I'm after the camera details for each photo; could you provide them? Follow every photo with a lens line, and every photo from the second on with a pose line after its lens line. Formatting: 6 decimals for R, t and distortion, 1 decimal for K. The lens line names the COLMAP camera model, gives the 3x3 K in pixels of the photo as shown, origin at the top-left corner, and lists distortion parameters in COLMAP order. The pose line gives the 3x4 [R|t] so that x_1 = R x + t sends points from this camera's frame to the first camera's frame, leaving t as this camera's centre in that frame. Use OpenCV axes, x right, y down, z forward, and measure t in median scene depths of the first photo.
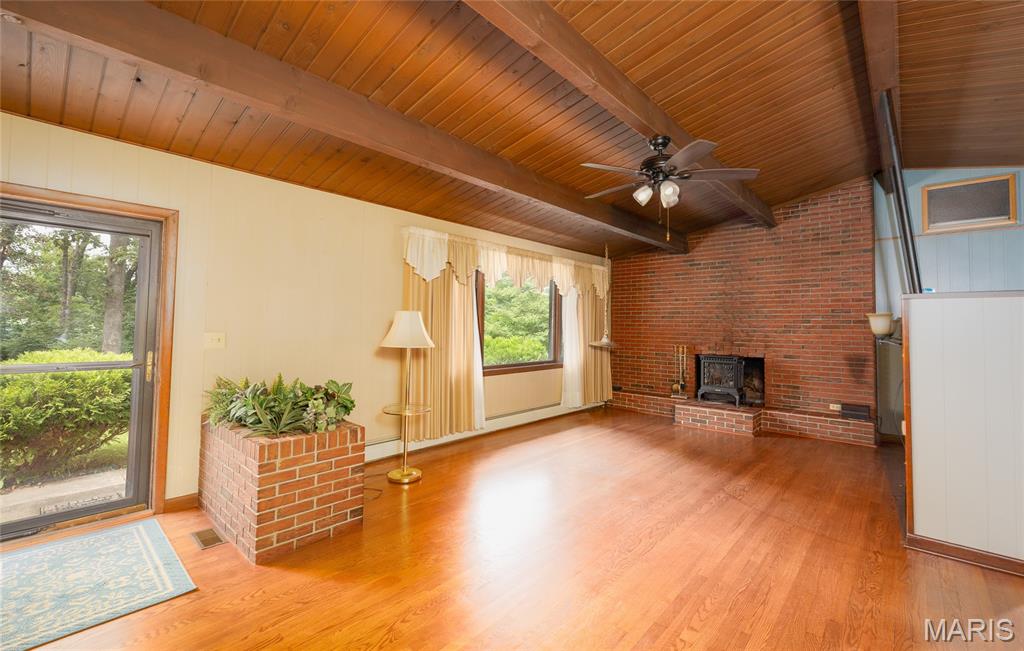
lens RADIAL K [[433.3, 0, 512.8], [0, 433.3, 320.7], [0, 0, 1]] dist [-0.000486, 0.000030]
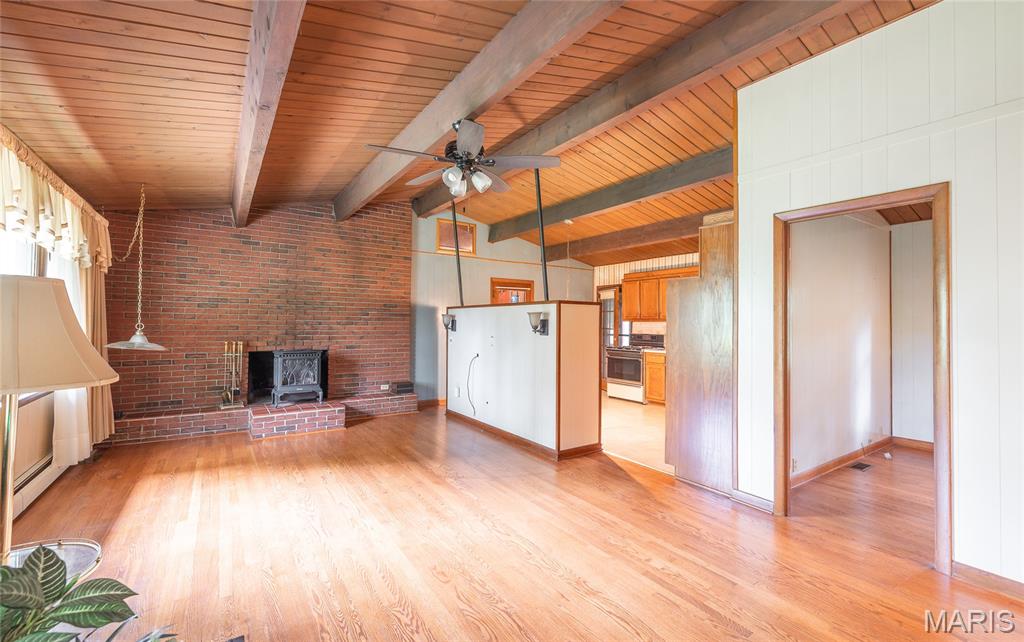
lens RADIAL K [[436.1, 0, 512.0], [0, 436.1, 321.0], [0, 0, 1]] dist [-0.000704, -0.000054]
pose [[0.238340, -0.005202, 0.971168, -0.321072], [-0.020682, 0.999732, 0.010430, -0.000073], [-0.970962, -0.022571, 0.238168, 0.379925]]
